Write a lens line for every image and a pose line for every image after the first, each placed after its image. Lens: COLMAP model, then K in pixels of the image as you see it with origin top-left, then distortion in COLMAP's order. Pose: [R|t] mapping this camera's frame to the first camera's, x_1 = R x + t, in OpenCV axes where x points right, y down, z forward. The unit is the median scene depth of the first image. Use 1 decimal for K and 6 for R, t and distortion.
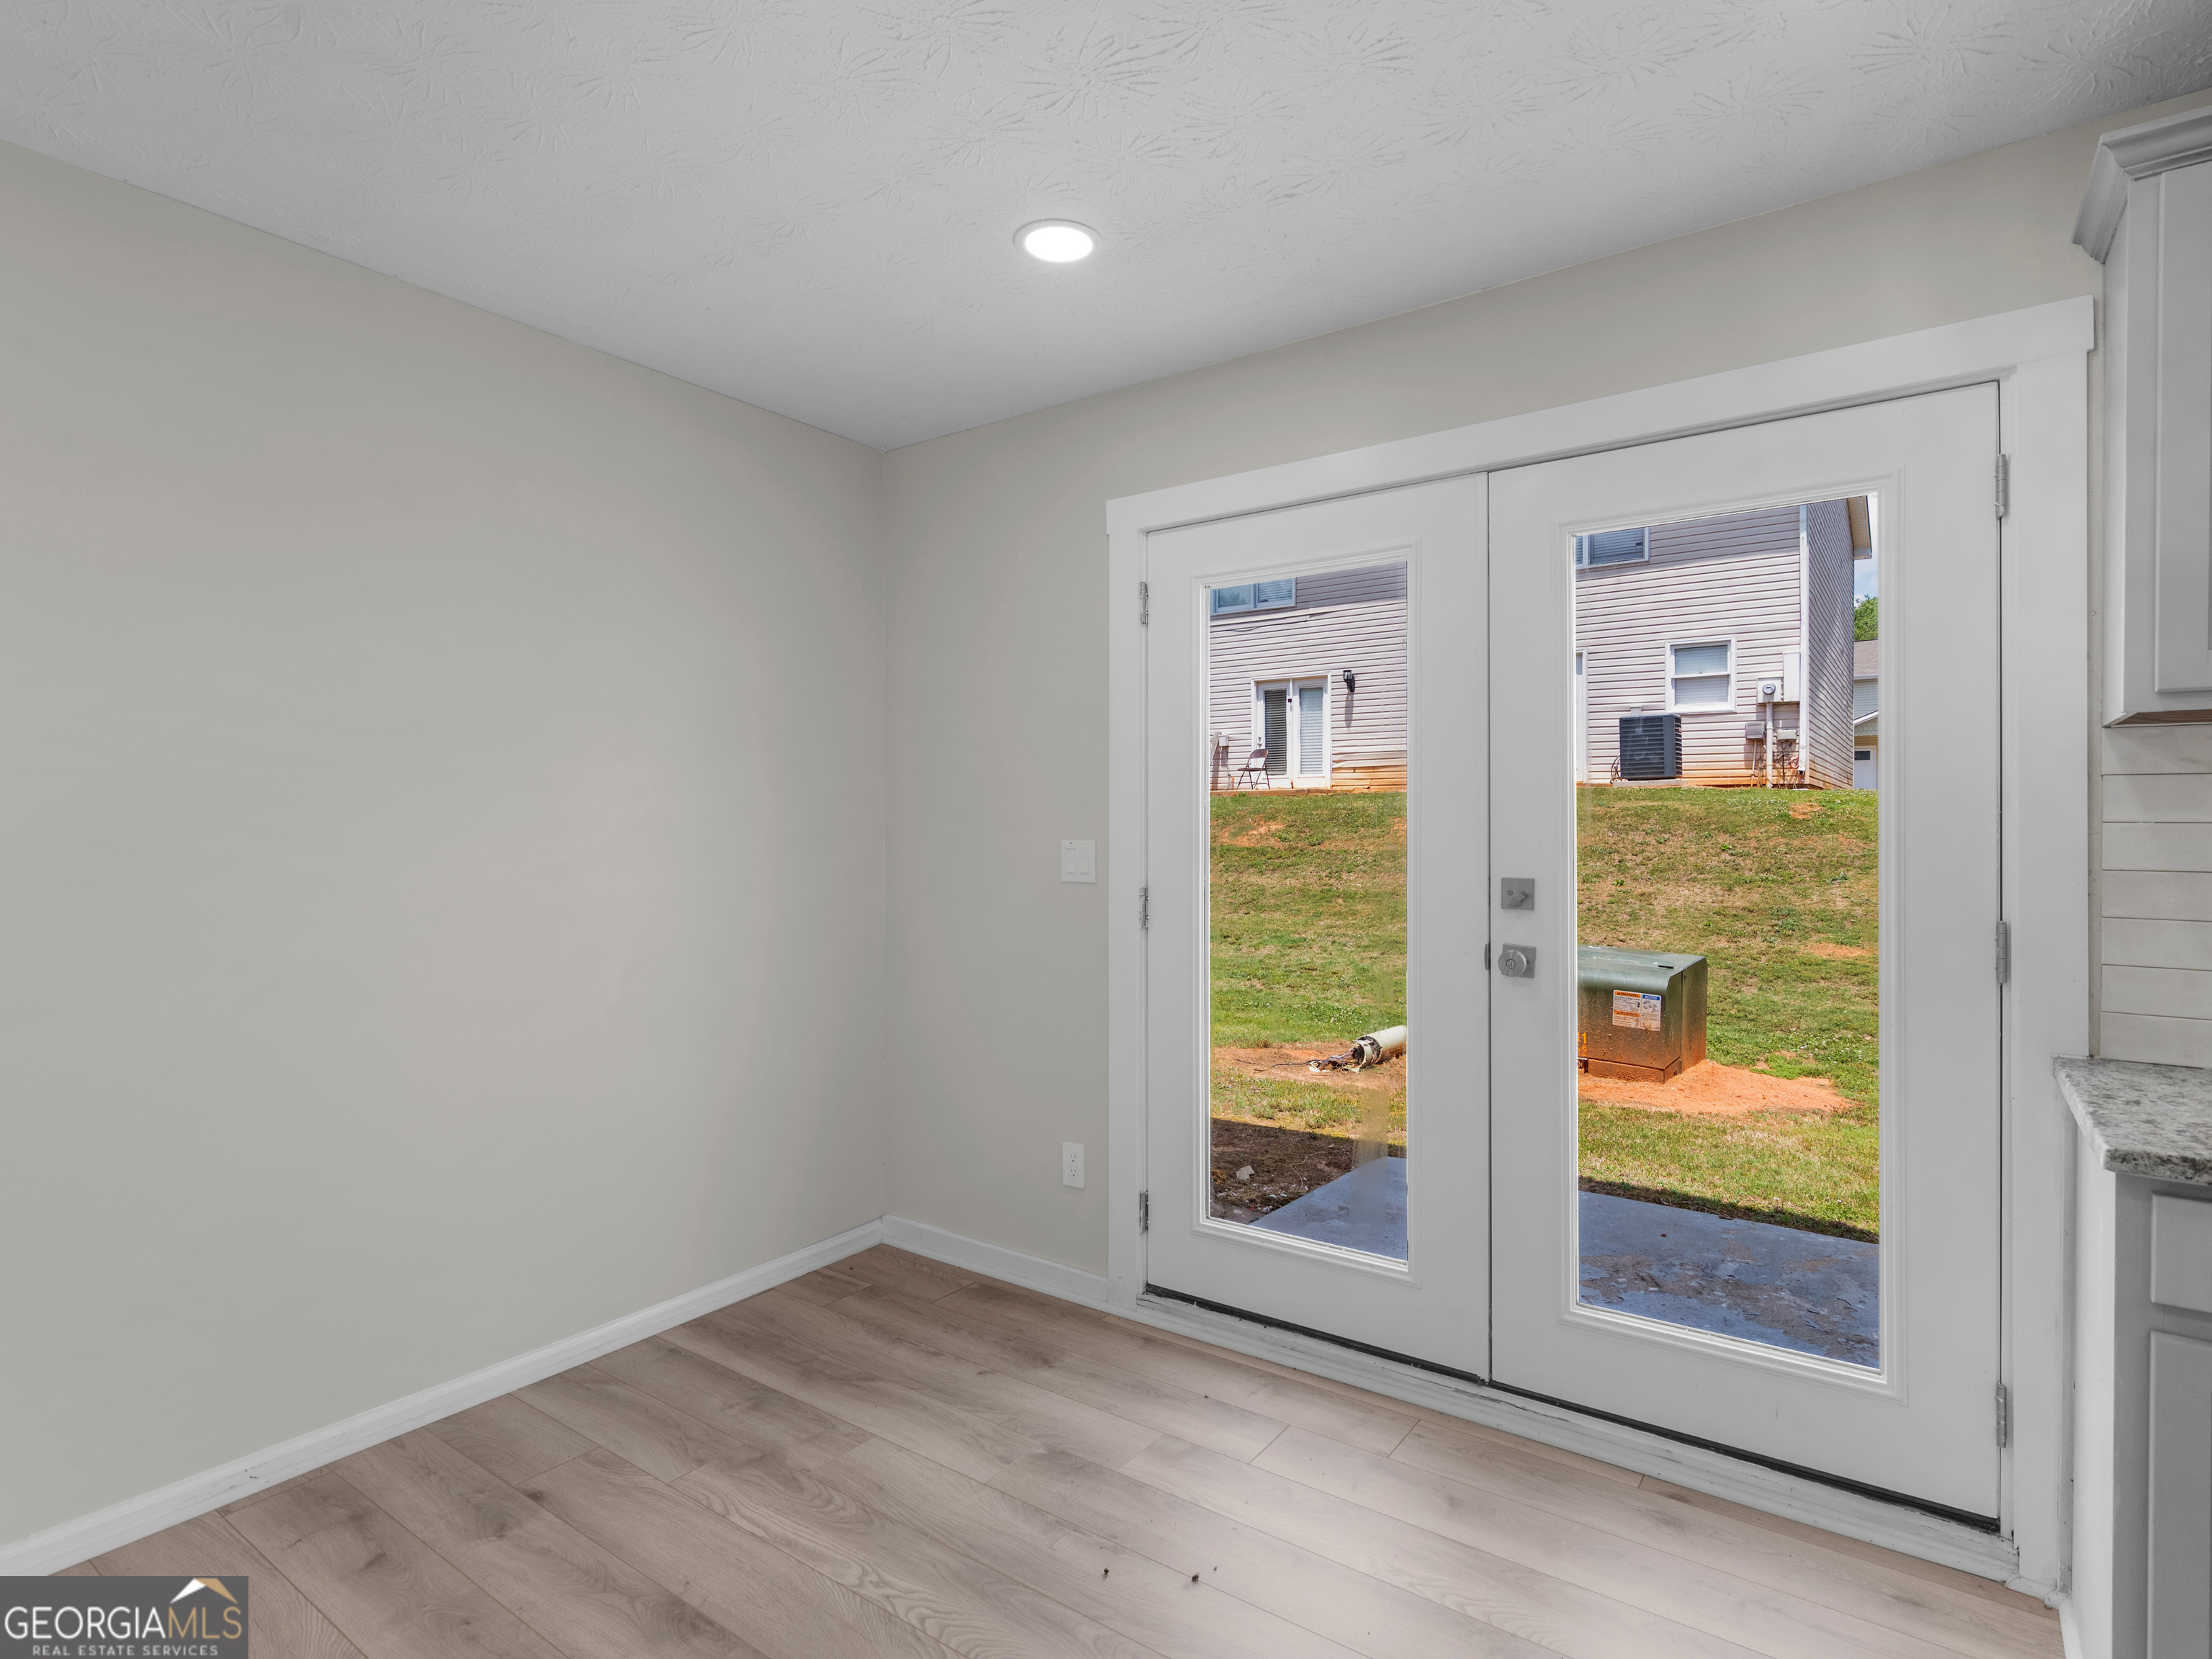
lens RADIAL K [[1133.9, 0, 1156.0], [0, 1133.9, 830.9], [0, 0, 1]] dist [0.000651, -0.000140]
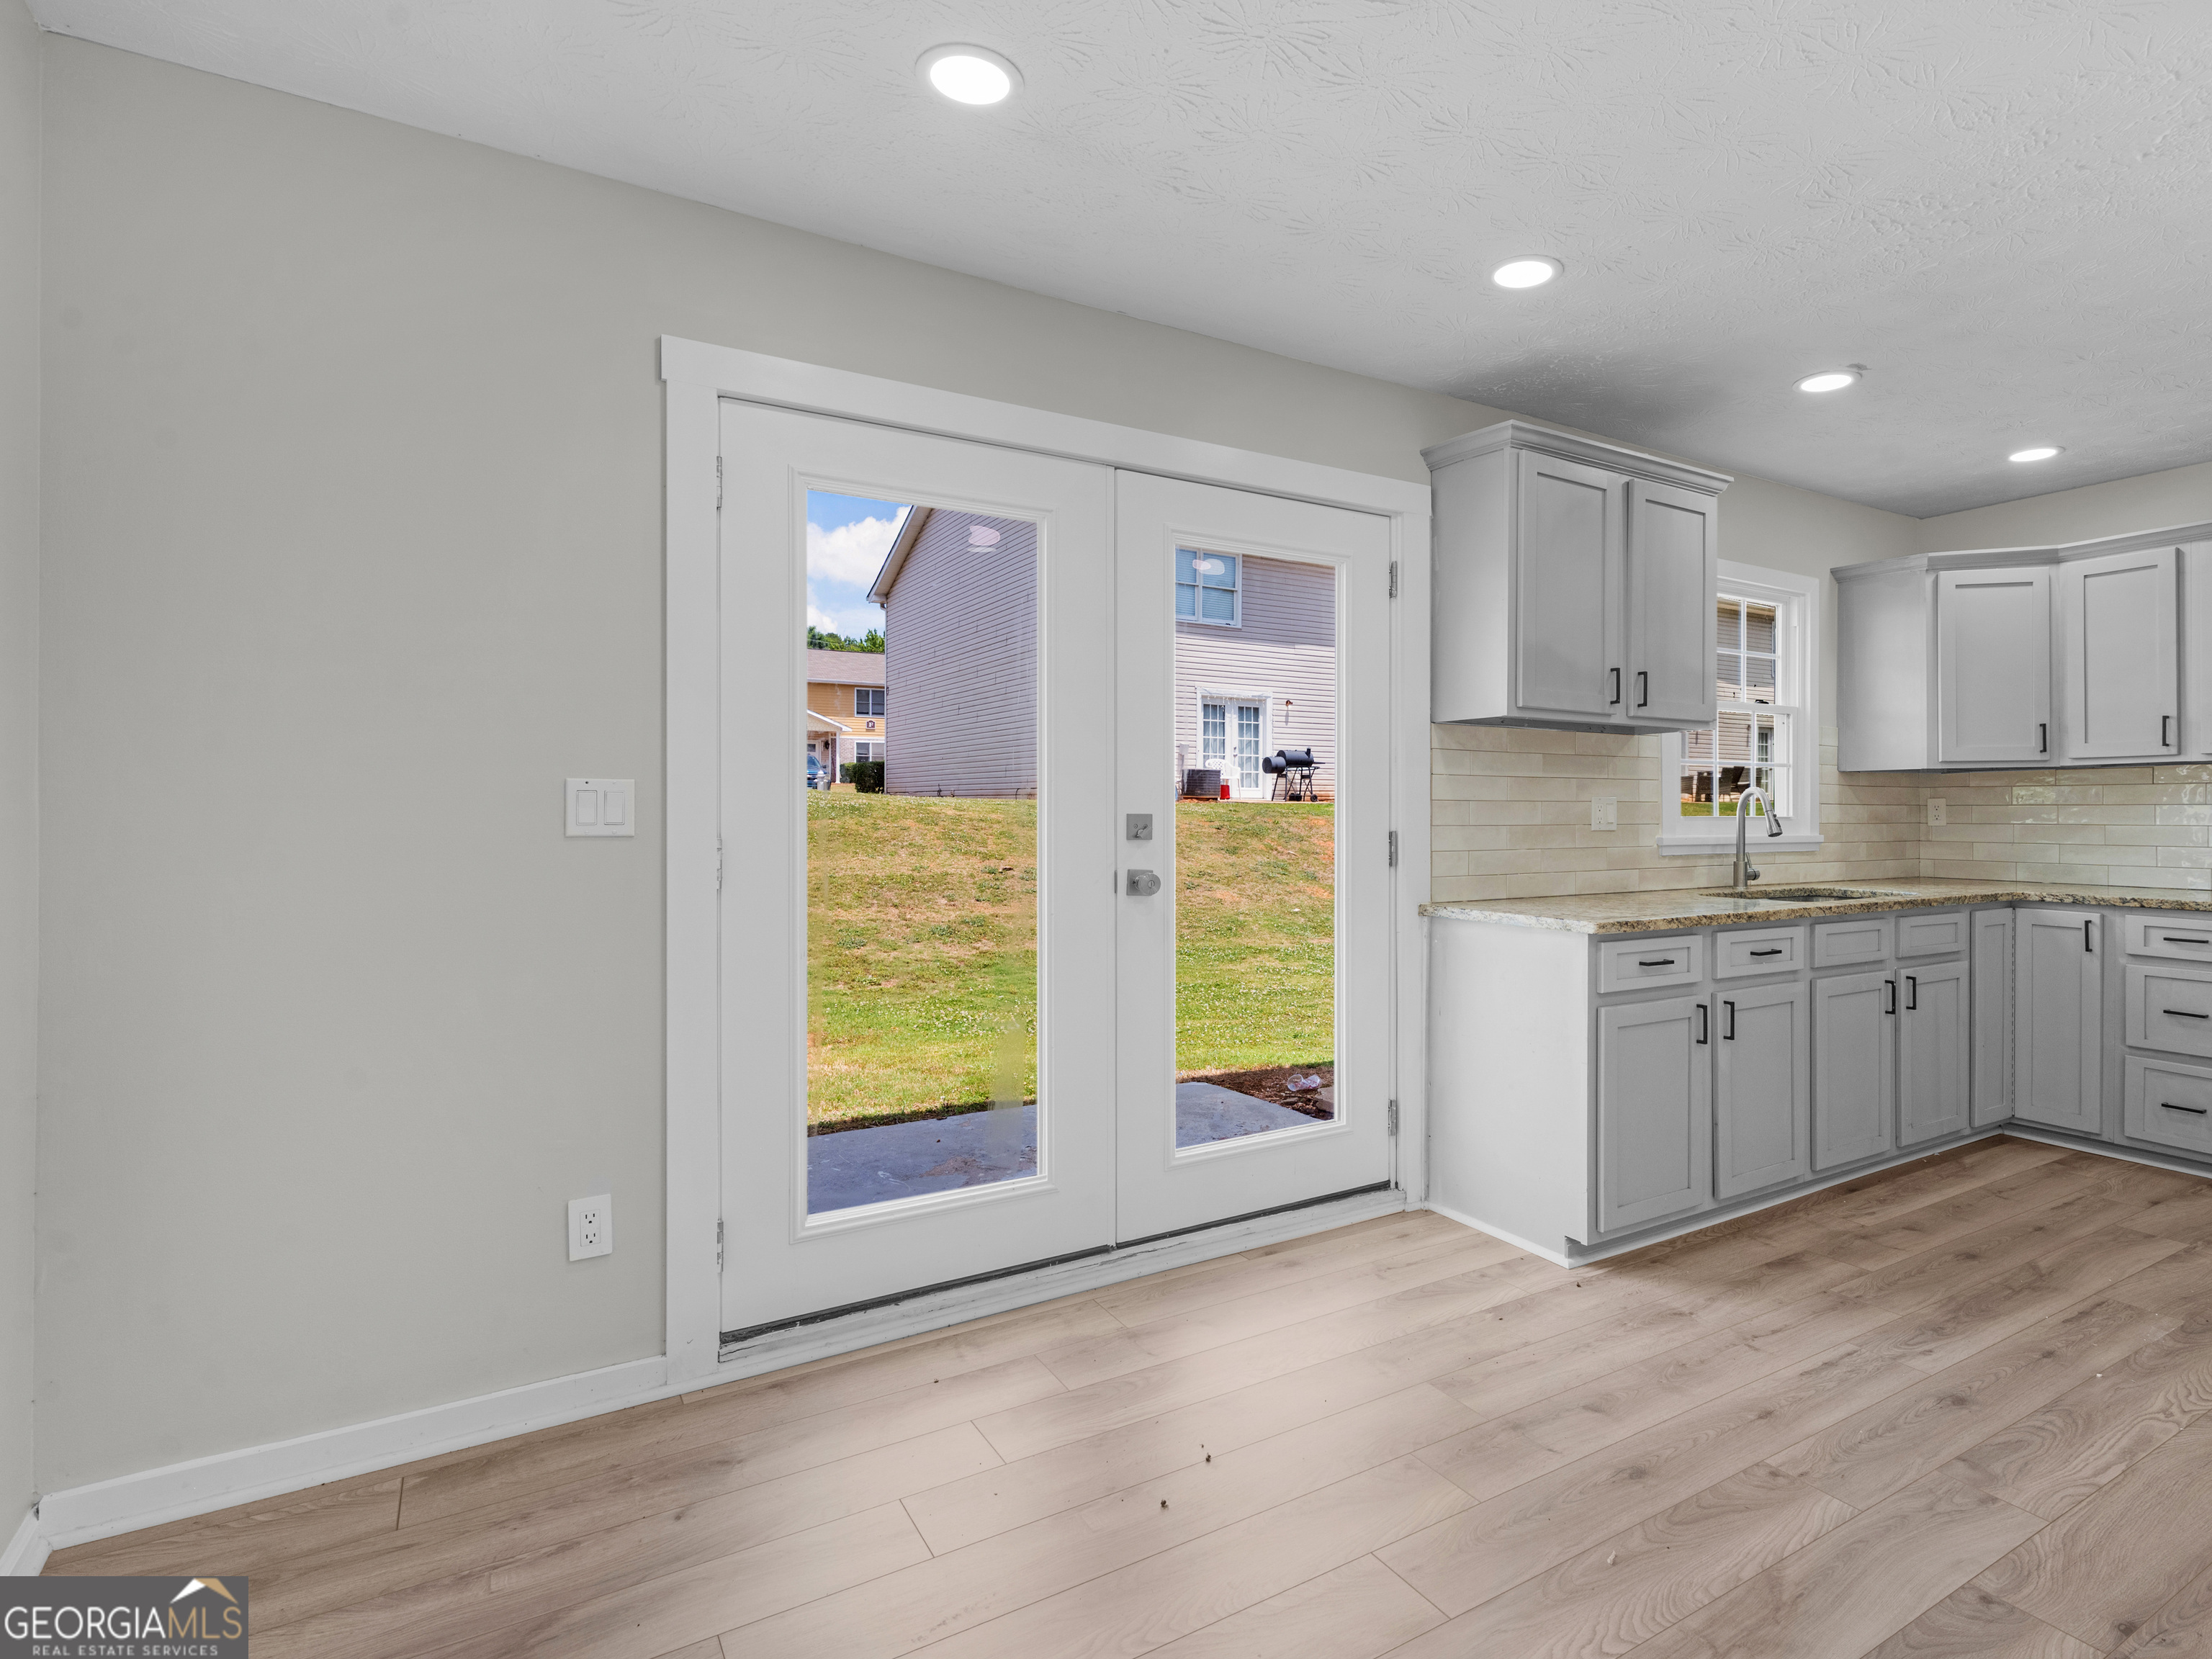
lens RADIAL K [[1119.5, 0, 1212.2], [0, 1119.5, 807.5], [0, 0, 1]] dist [0.002966, -0.000369]
pose [[0.402006, 0.002481, 0.915634, -0.587456], [0.002804, 0.999988, -0.003940, 0.031654], [-0.915633, 0.004152, 0.401994, 0.359717]]
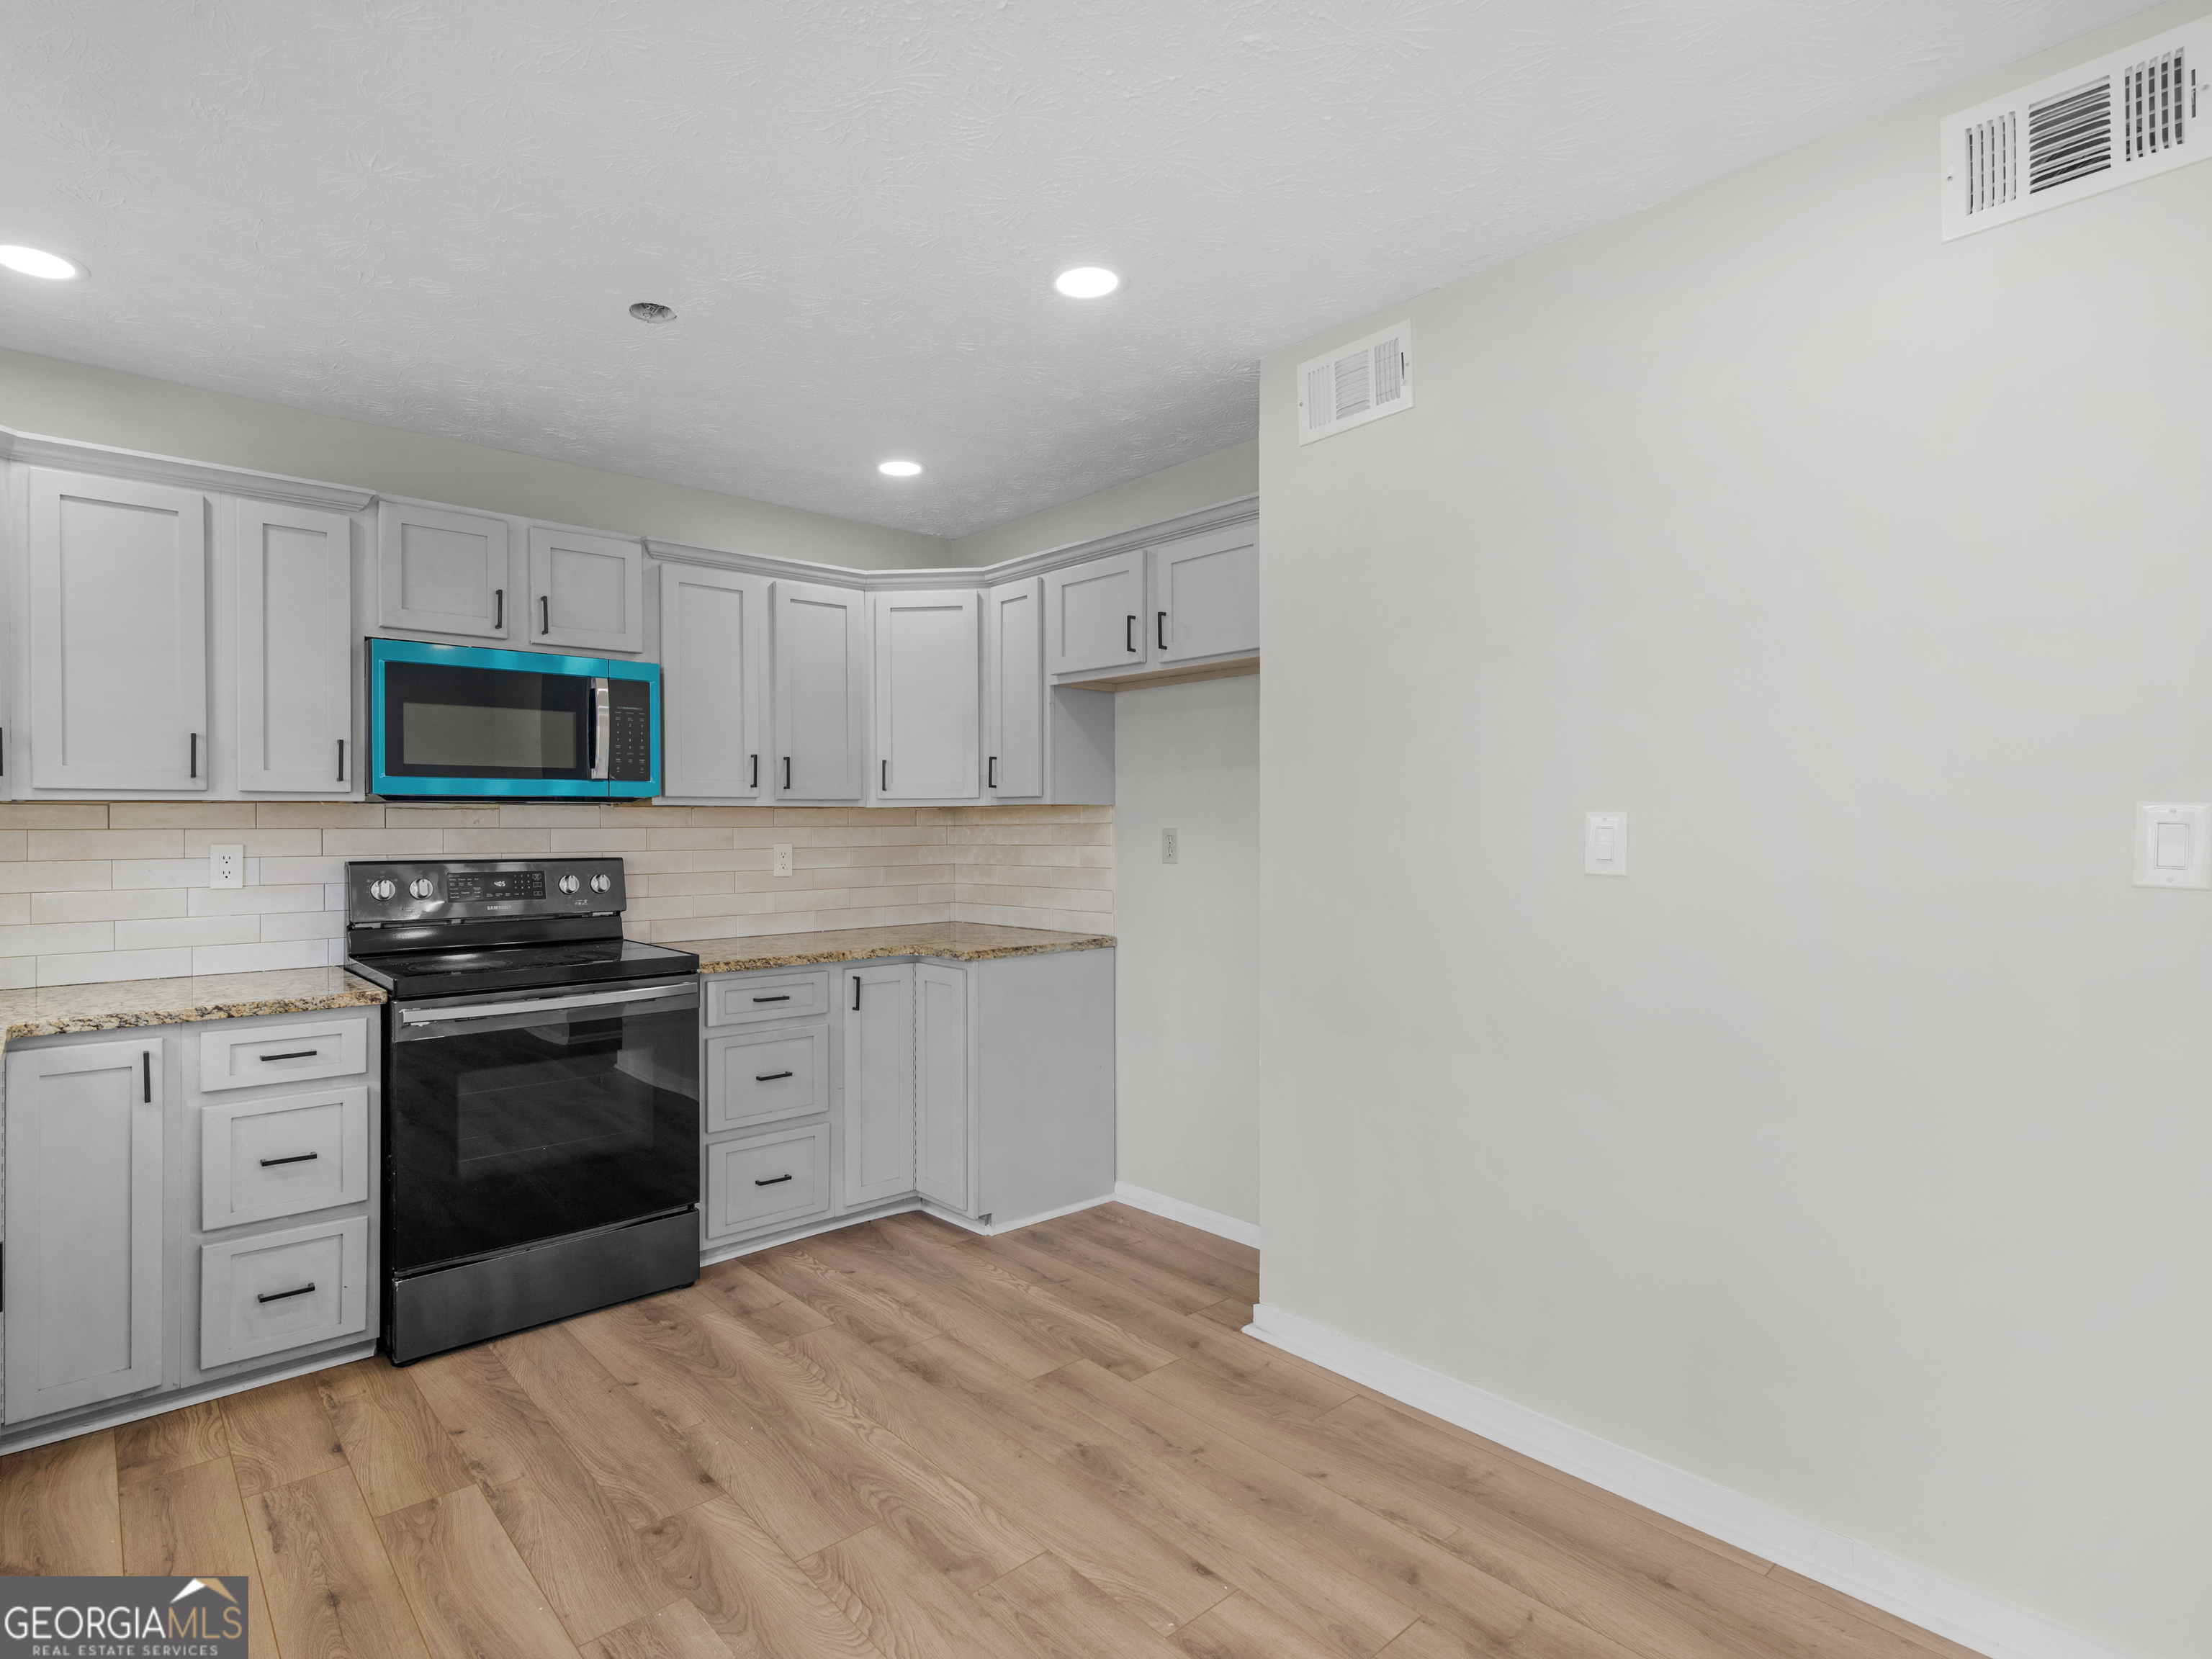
lens RADIAL K [[1164.9, 0, 1007.5], [0, 1164.9, 822.8], [0, 0, 1]] dist [-0.000062, -0.000233]
pose [[-0.963933, 0.003902, 0.266116, 0.117970], [0.004931, 0.999983, 0.003199, -0.002524], [-0.266099, 0.004395, -0.963936, 0.581799]]
